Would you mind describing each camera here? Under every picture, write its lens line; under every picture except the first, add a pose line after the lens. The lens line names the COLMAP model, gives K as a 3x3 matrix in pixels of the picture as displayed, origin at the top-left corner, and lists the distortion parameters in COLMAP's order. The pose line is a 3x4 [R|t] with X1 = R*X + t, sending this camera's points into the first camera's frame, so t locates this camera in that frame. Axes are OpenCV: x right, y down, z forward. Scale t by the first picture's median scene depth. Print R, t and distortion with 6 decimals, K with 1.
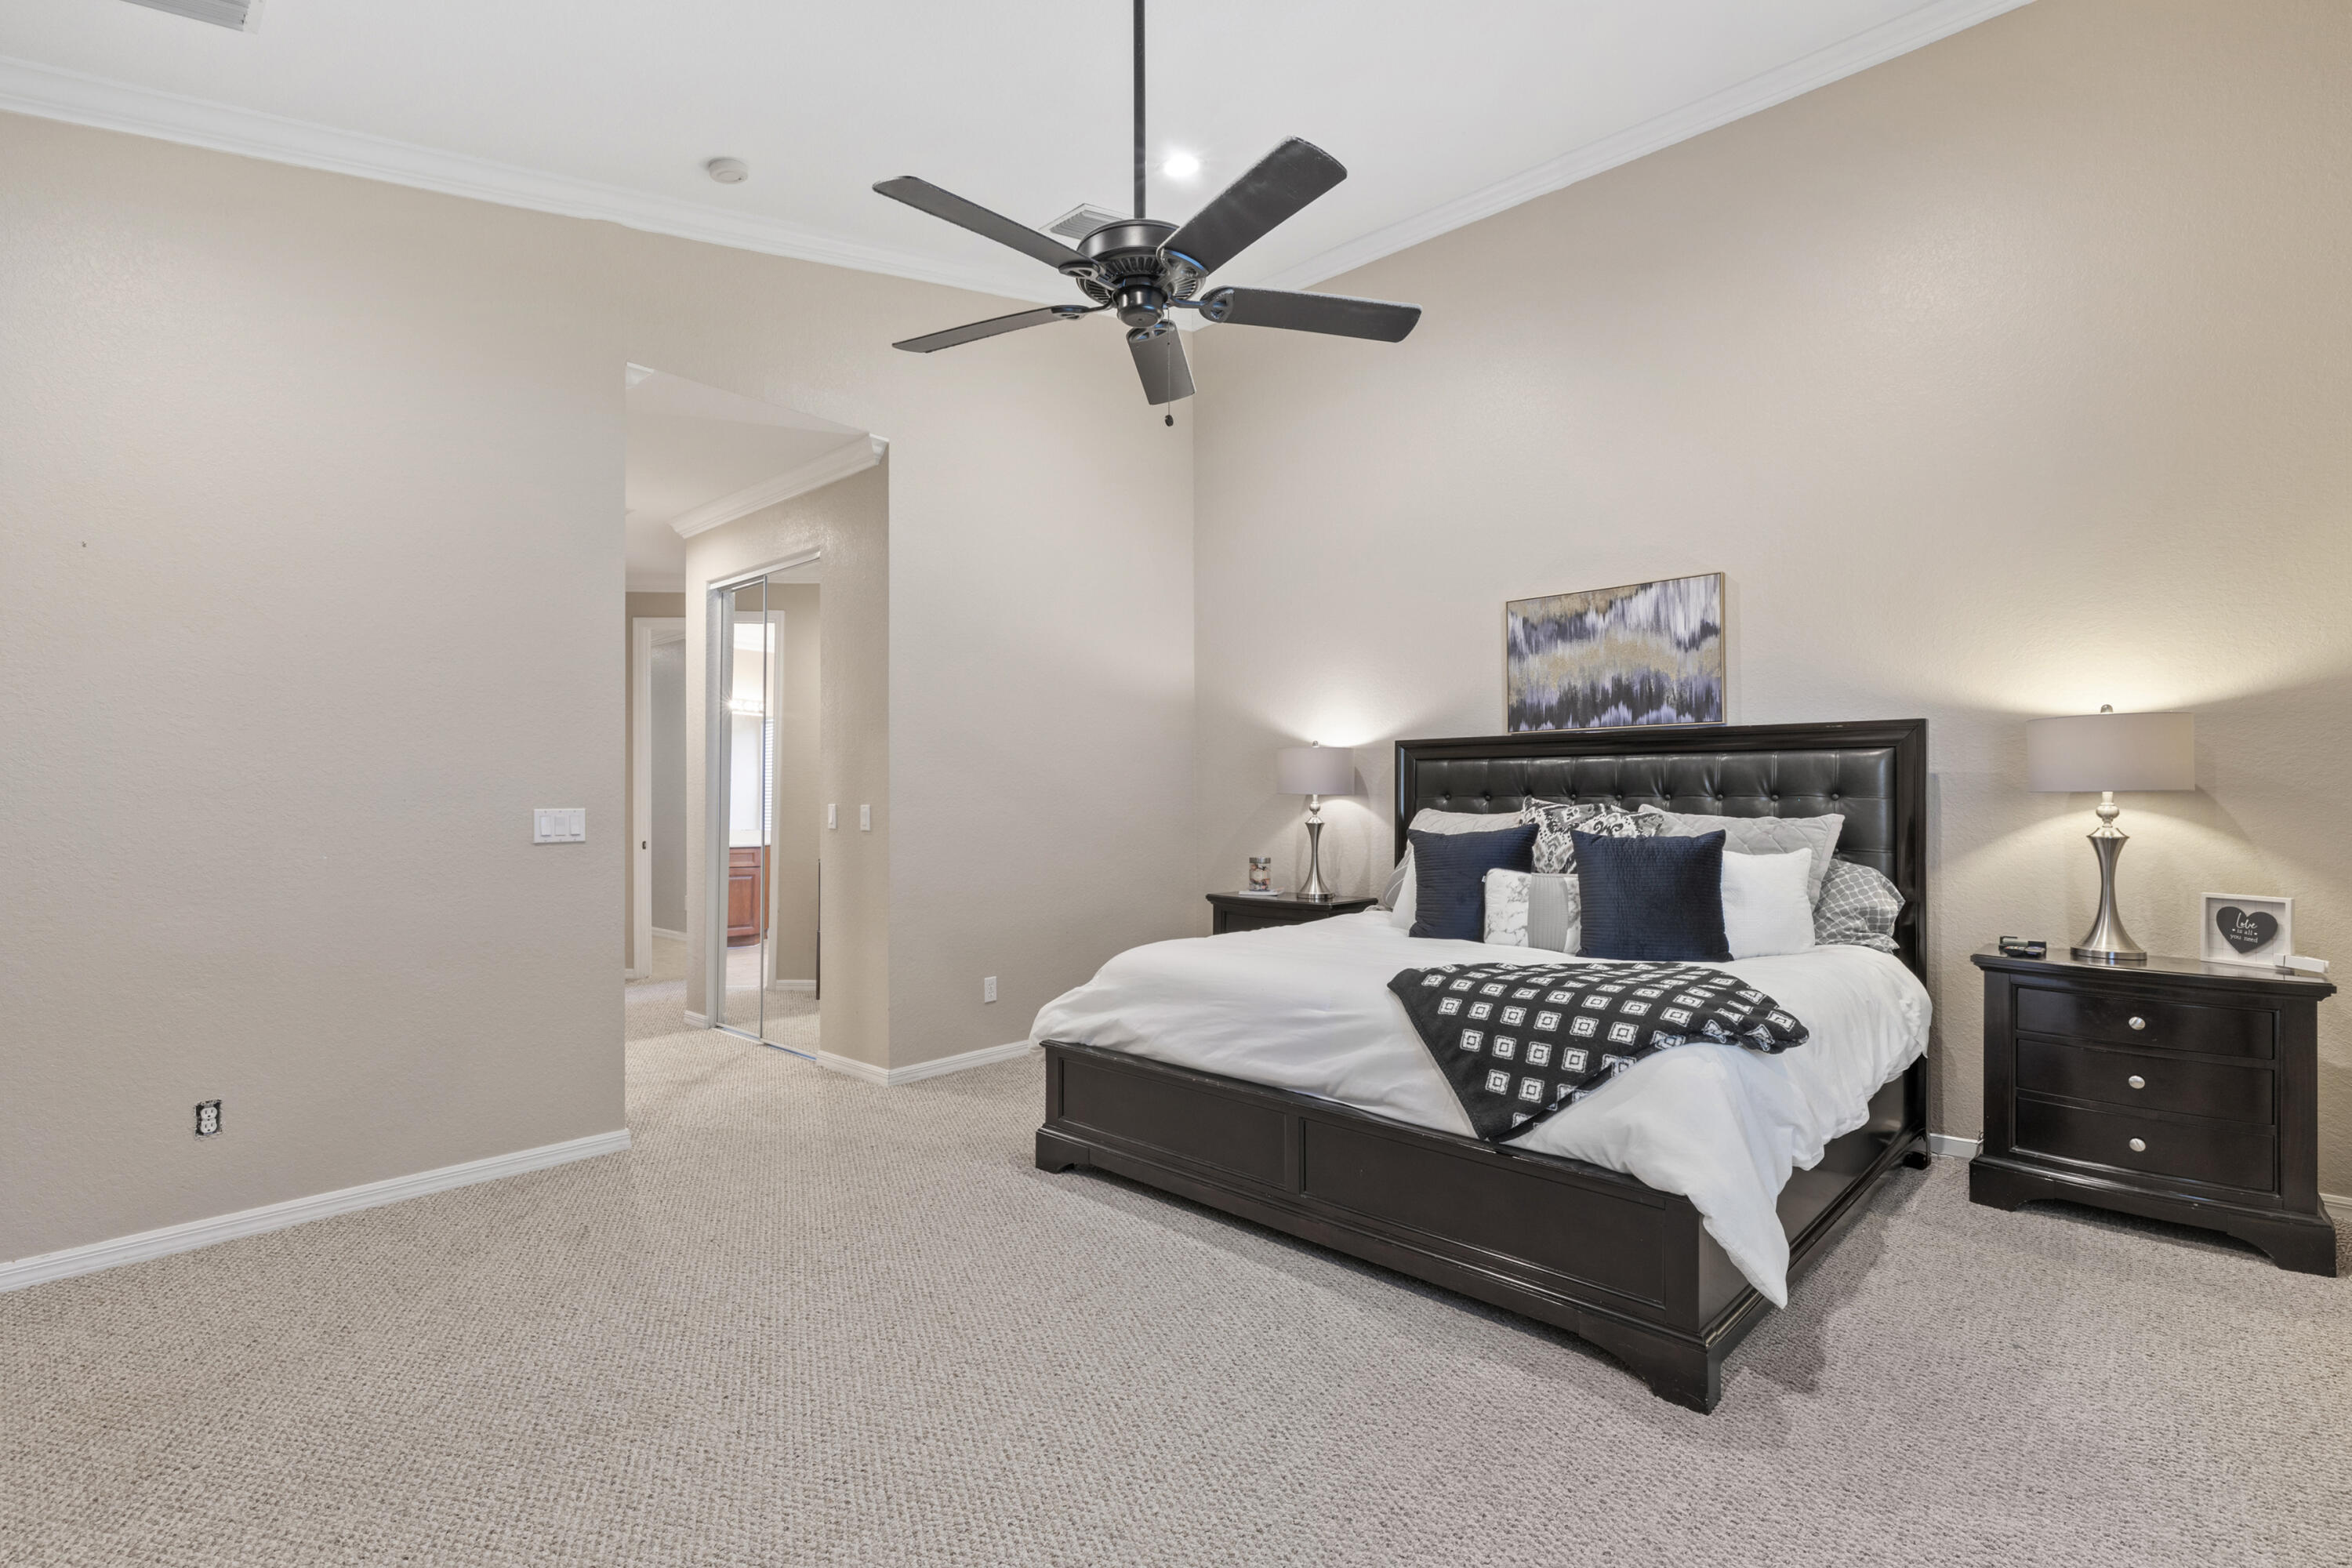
lens RADIAL K [[1092.5, 0, 1172.6], [0, 1092.5, 786.9], [0, 0, 1]] dist [-0.003287, -0.000021]
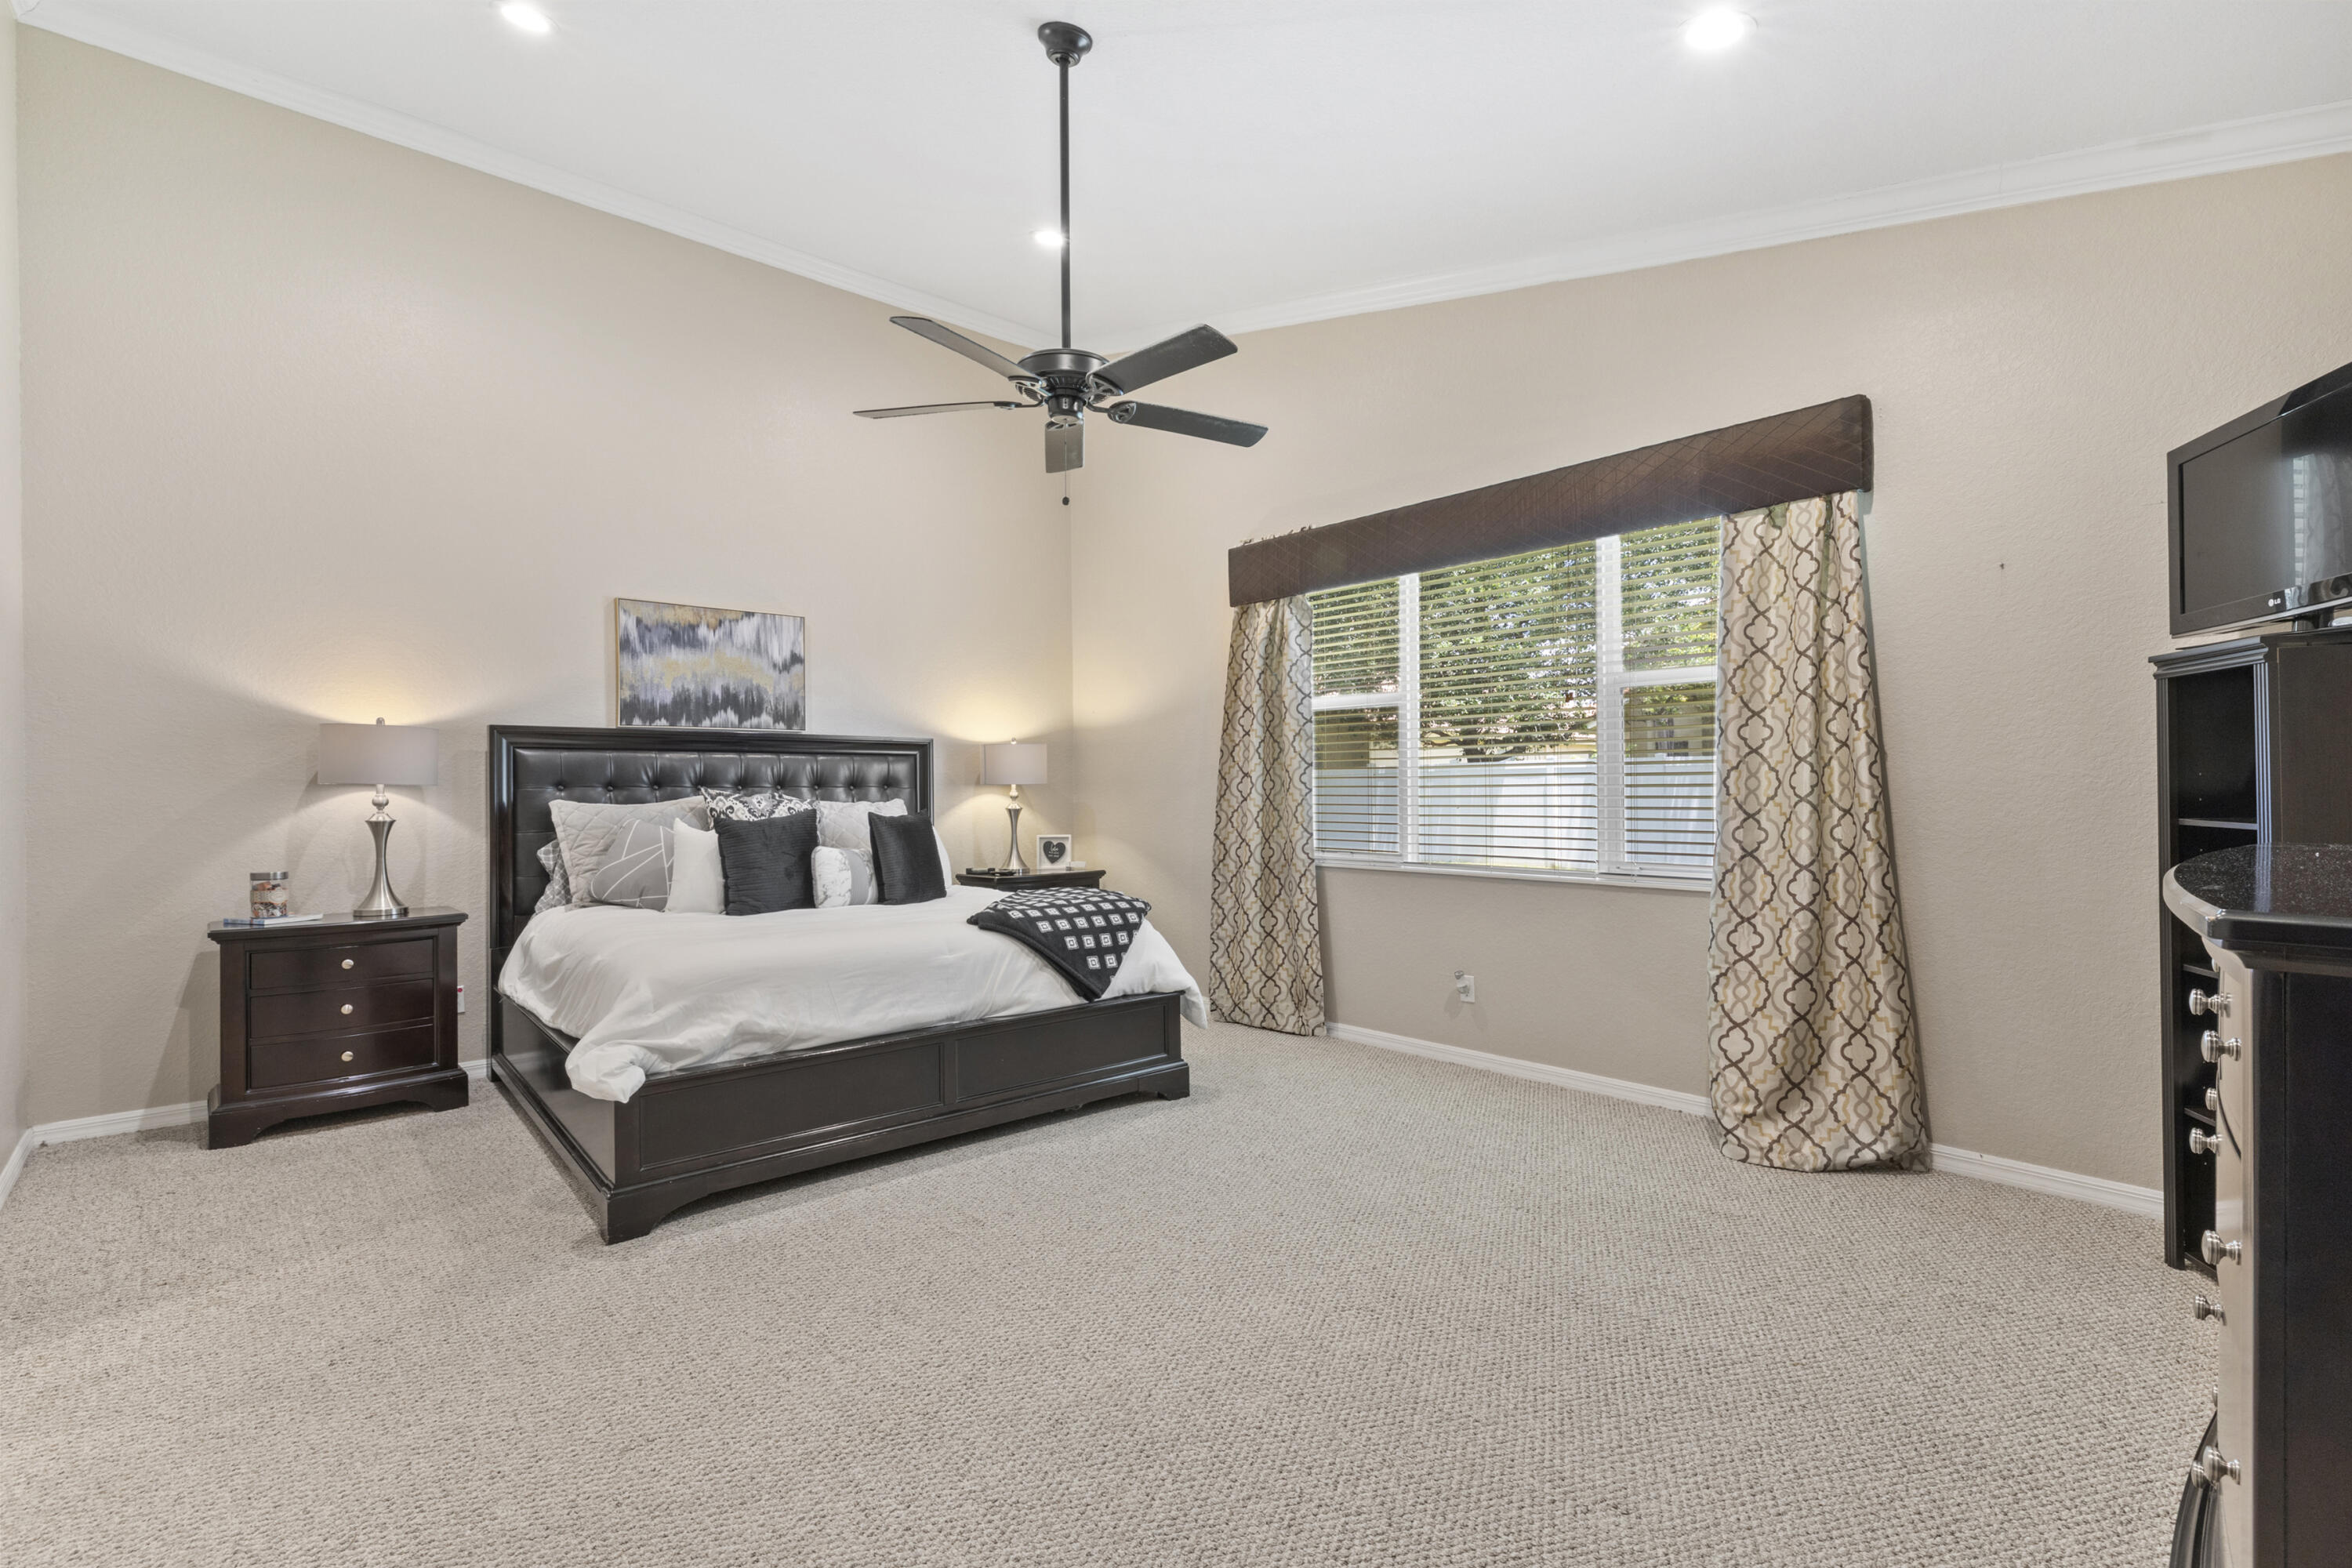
lens RADIAL K [[1092.5, 0, 1174.2], [0, 1092.5, 784.6], [0, 0, 1]] dist [-0.003287, -0.000021]
pose [[0.075853, 0.001967, 0.997117, -0.745138], [-0.007864, 0.999968, -0.001375, 0.004000], [-0.997088, -0.007737, 0.075866, 0.433386]]
